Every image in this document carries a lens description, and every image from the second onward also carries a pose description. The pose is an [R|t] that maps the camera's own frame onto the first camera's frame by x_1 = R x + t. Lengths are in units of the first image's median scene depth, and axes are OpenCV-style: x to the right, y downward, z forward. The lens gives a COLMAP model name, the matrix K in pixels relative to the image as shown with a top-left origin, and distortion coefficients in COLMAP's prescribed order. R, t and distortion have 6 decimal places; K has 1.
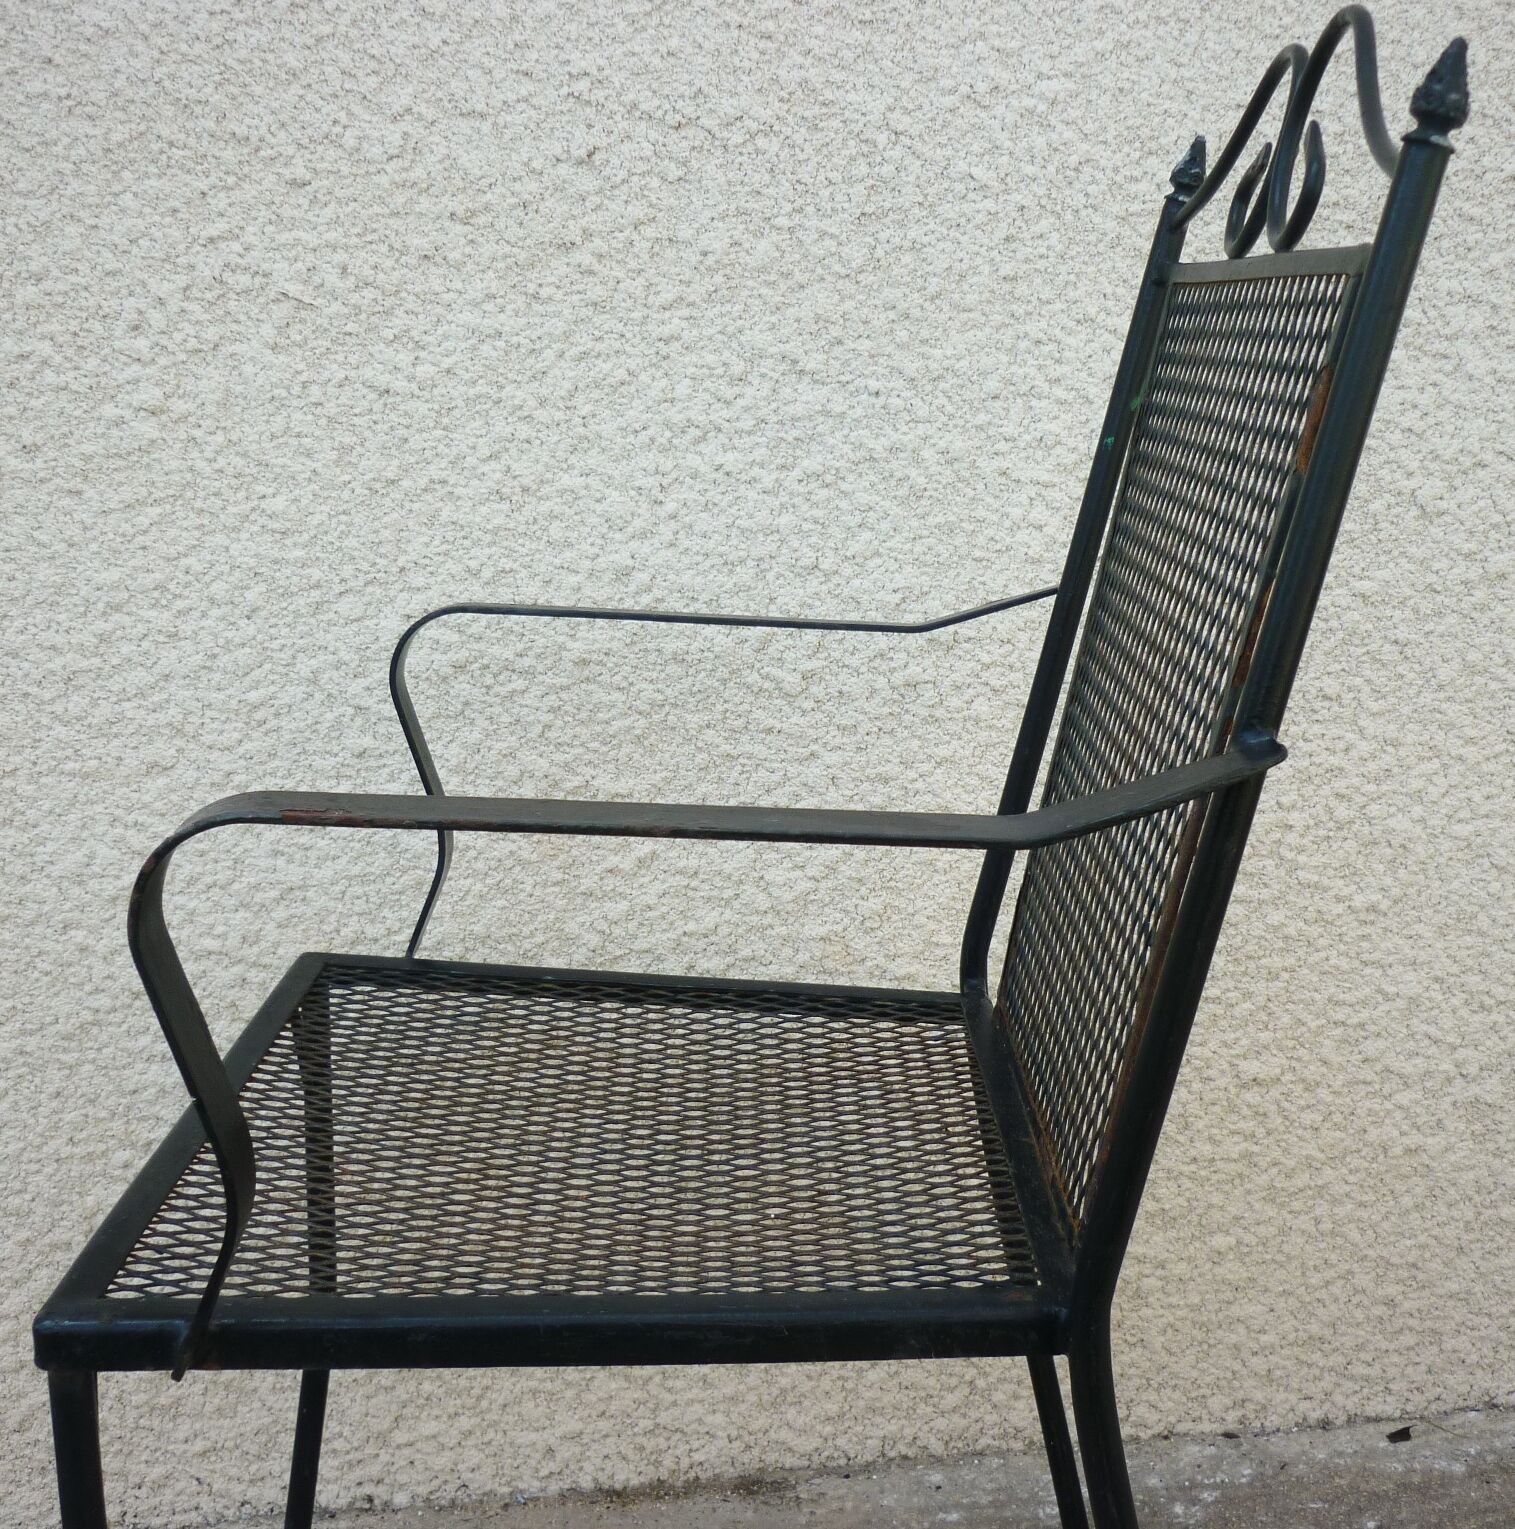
lens RADIAL K [[2048.0, 0, 843.6], [0, 2048.0, 809.2], [0, 0, 1]] dist [-0.056819, 0.000000]
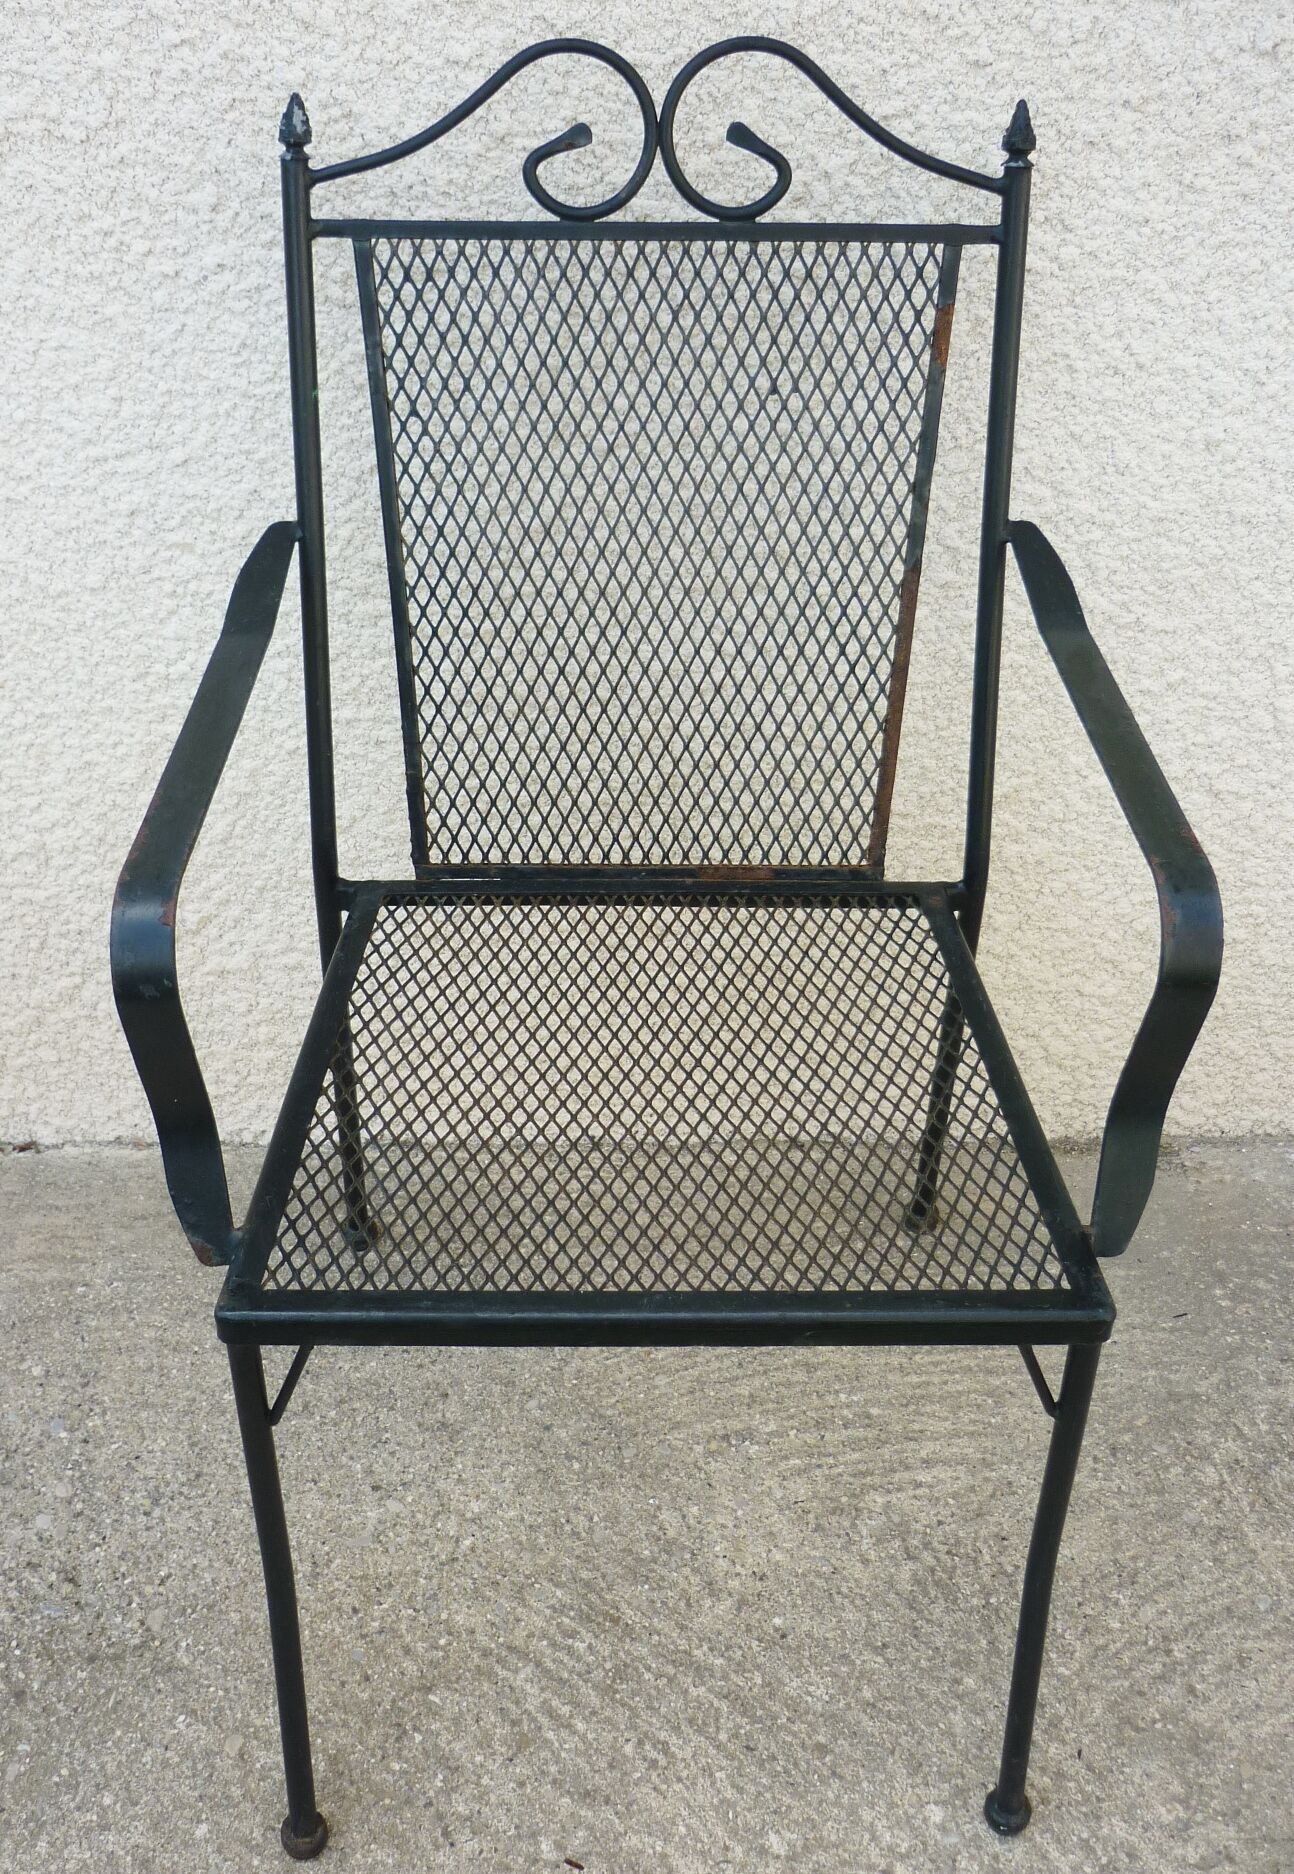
lens RADIAL K [[2034.2, 0, 606.4], [0, 2034.2, 920.3], [0, 0, 1]] dist [-0.054892, 0.000000]
pose [[0.993138, 0.092991, -0.070915, -0.319157], [-0.054345, 0.903919, 0.424238, -0.315284], [0.103551, -0.417473, 0.902770, -0.075484]]
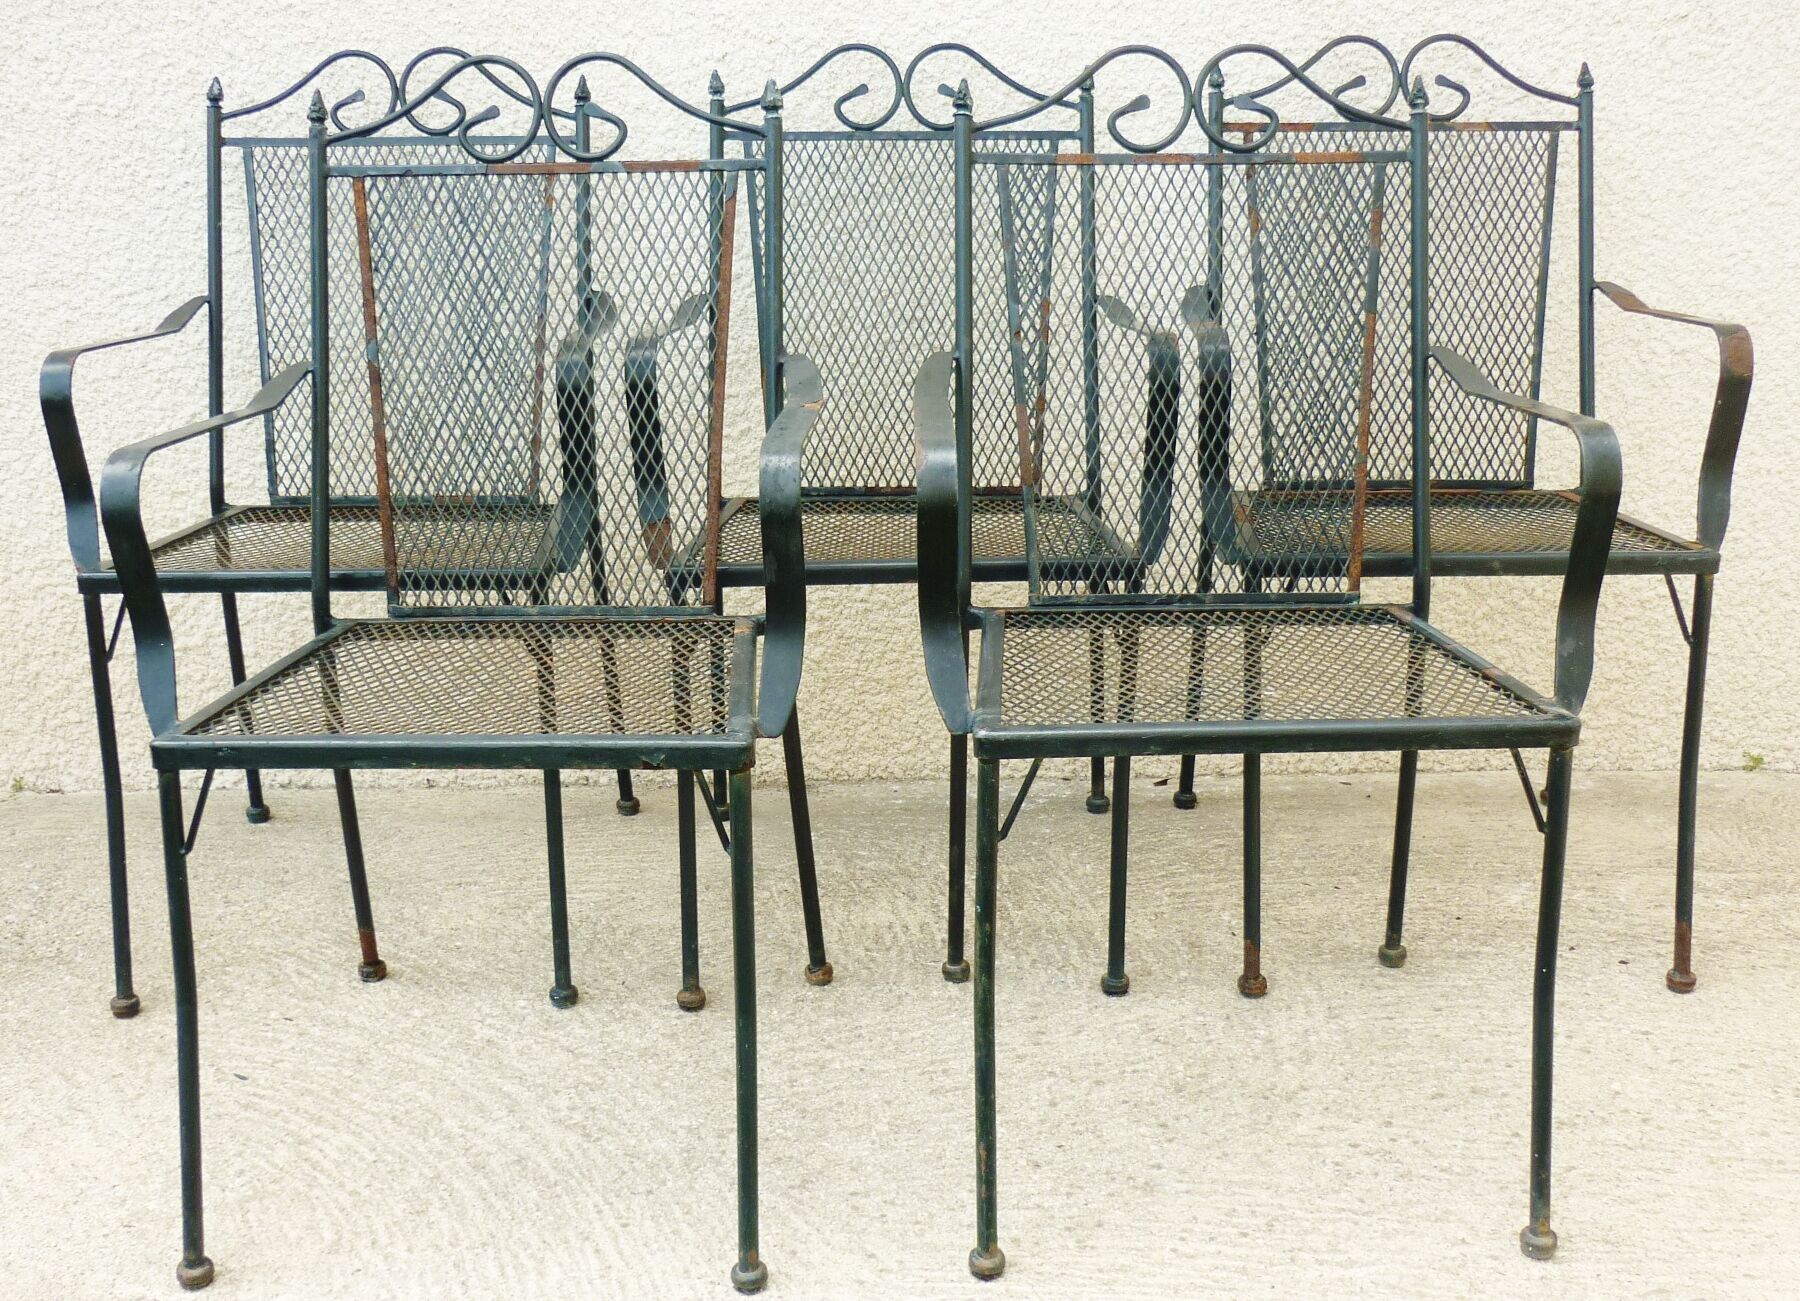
lens RADIAL K [[2051.2, 0, 886.2], [0, 2051.2, 661.4], [0, 0, 1]] dist [-0.045208, 0.000000]
pose [[0.993617, 0.052267, -0.099963, 0.234986], [-0.044399, 0.995856, 0.079370, 0.080322], [0.103698, -0.074426, 0.991820, -0.880002]]
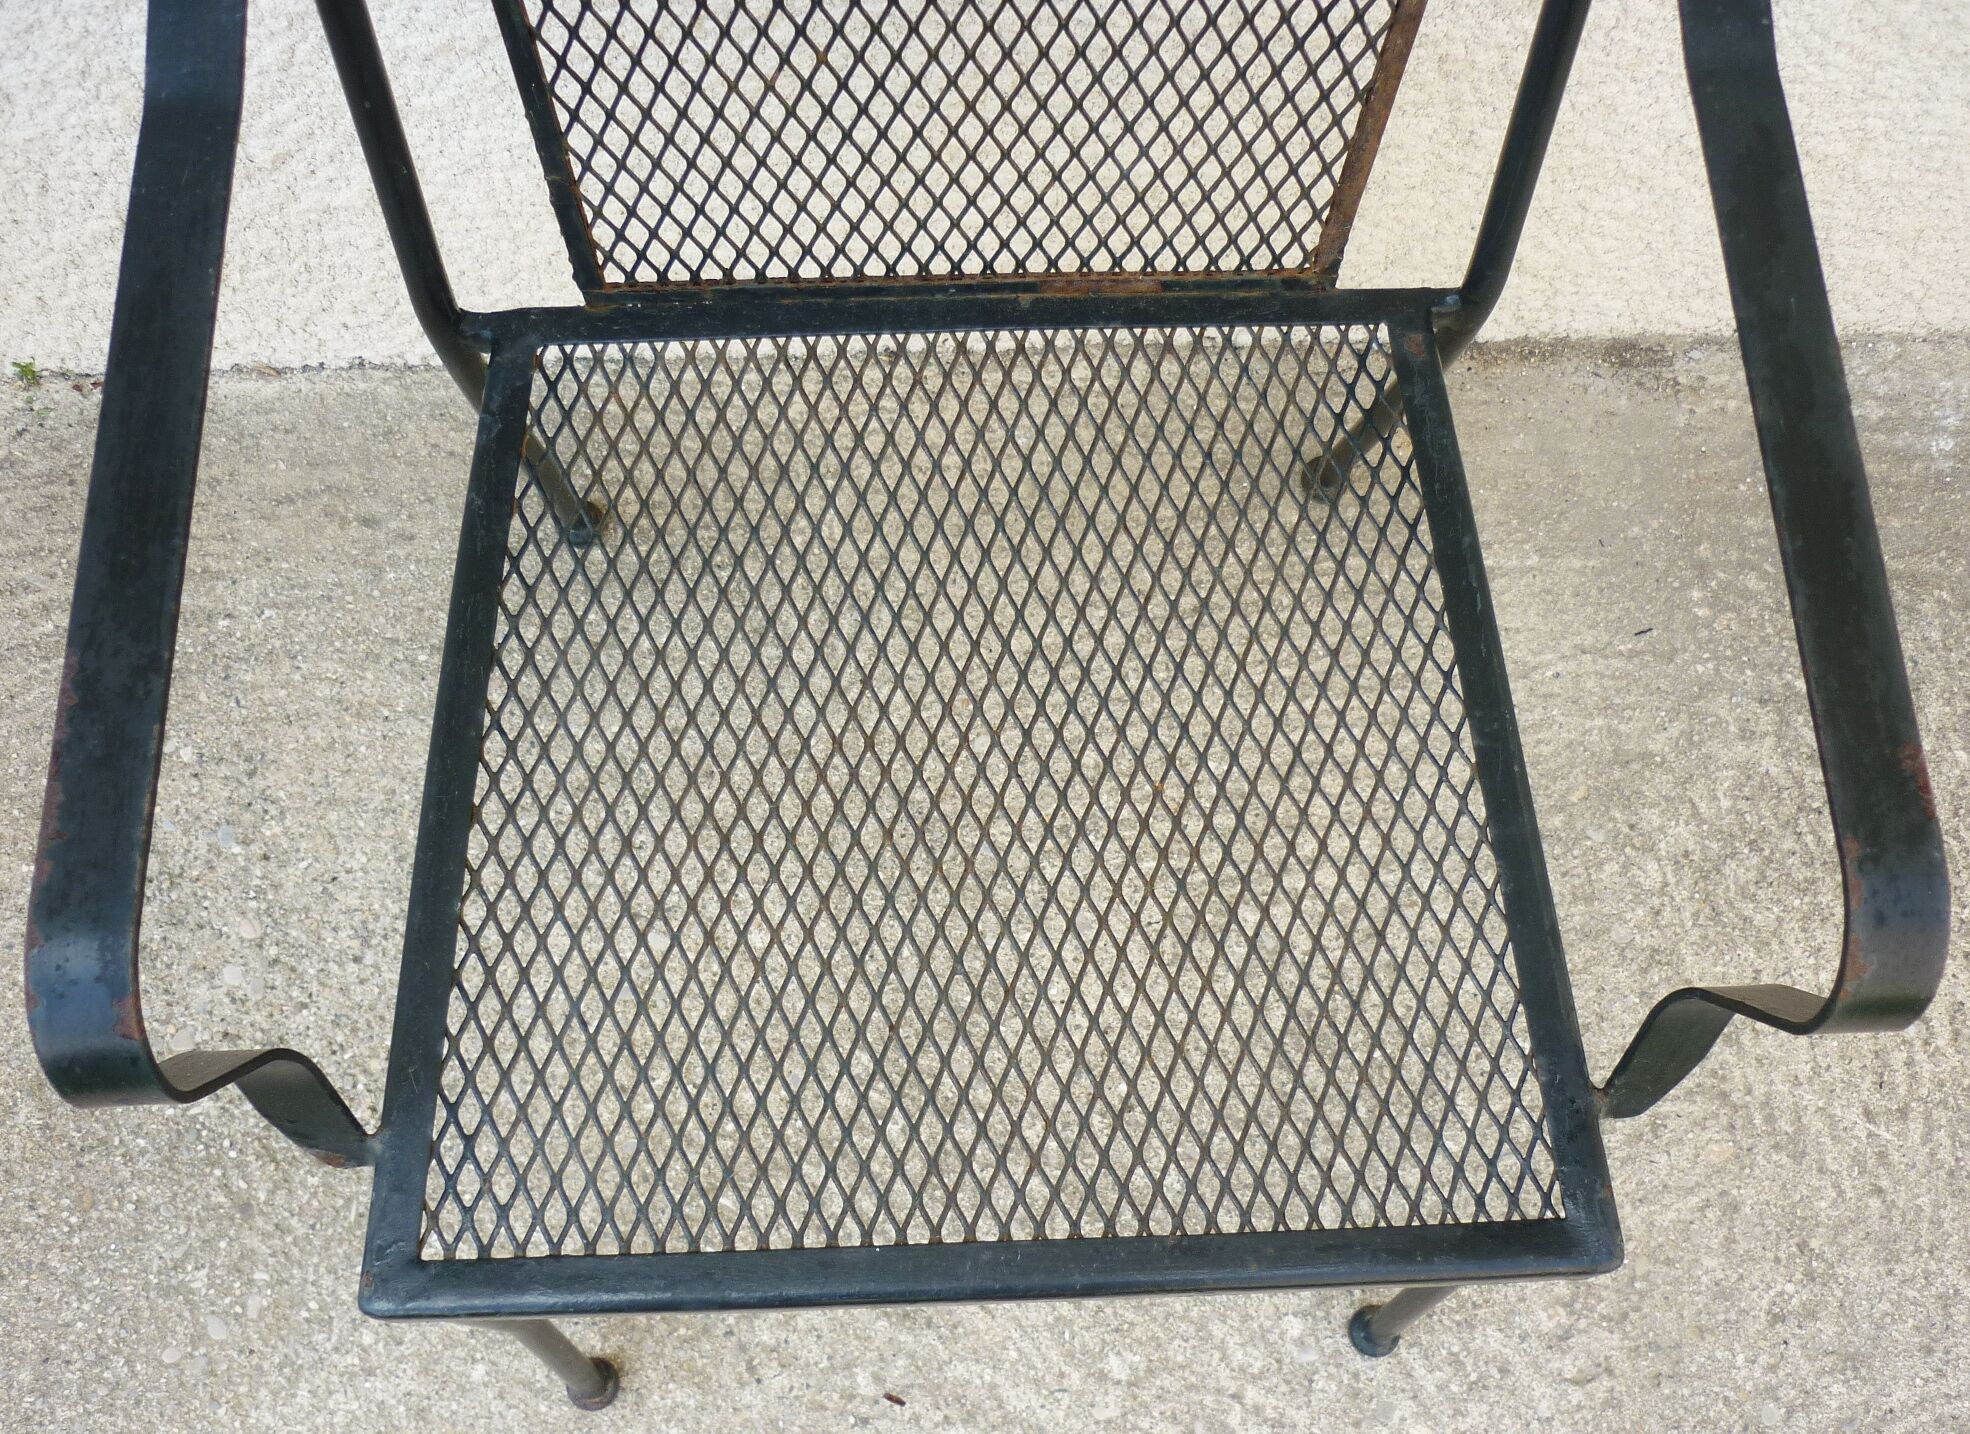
lens RADIAL K [[2049.3, 0, 1000.4], [0, 2049.3, 826.2], [0, 0, 1]] dist [-0.056509, 0.000000]
pose [[0.995285, 0.090491, 0.034918, -0.368088], [-0.070948, 0.433739, 0.898241, -0.406115], [0.066137, -0.896483, 0.438114, 0.436826]]
